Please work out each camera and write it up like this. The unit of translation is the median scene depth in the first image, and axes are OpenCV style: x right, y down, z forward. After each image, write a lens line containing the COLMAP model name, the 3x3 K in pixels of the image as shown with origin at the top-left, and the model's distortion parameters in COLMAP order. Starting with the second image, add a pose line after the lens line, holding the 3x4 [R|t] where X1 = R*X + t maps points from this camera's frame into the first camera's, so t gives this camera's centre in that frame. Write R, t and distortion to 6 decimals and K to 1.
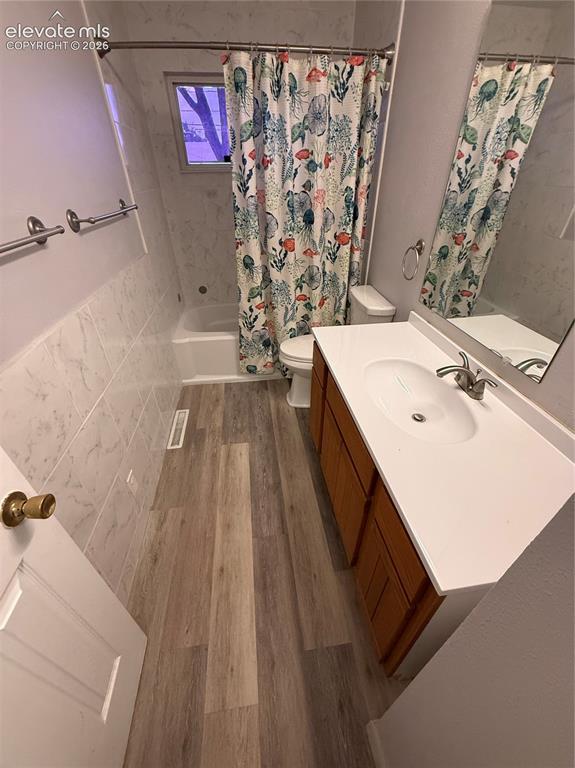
lens RADIAL K [[304.8, 0, 289.5], [0, 304.8, 386.6], [0, 0, 1]] dist [-0.002453, -0.000694]
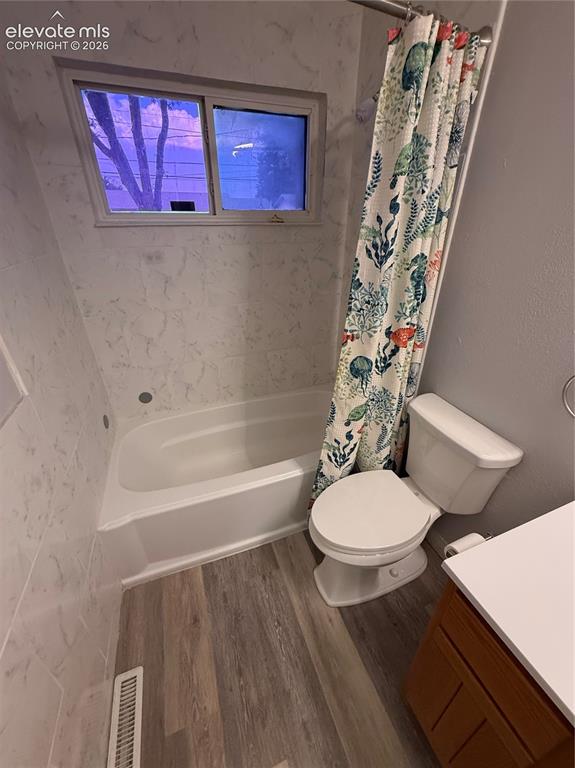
lens RADIAL K [[304.8, 0, 286.8], [0, 304.8, 381.2], [0, 0, 1]] dist [-0.002453, -0.000694]
pose [[0.975514, -0.100592, 0.195587, -0.149092], [0.123736, 0.986207, -0.109934, -0.306965], [-0.181831, 0.131443, 0.974505, 0.410372]]
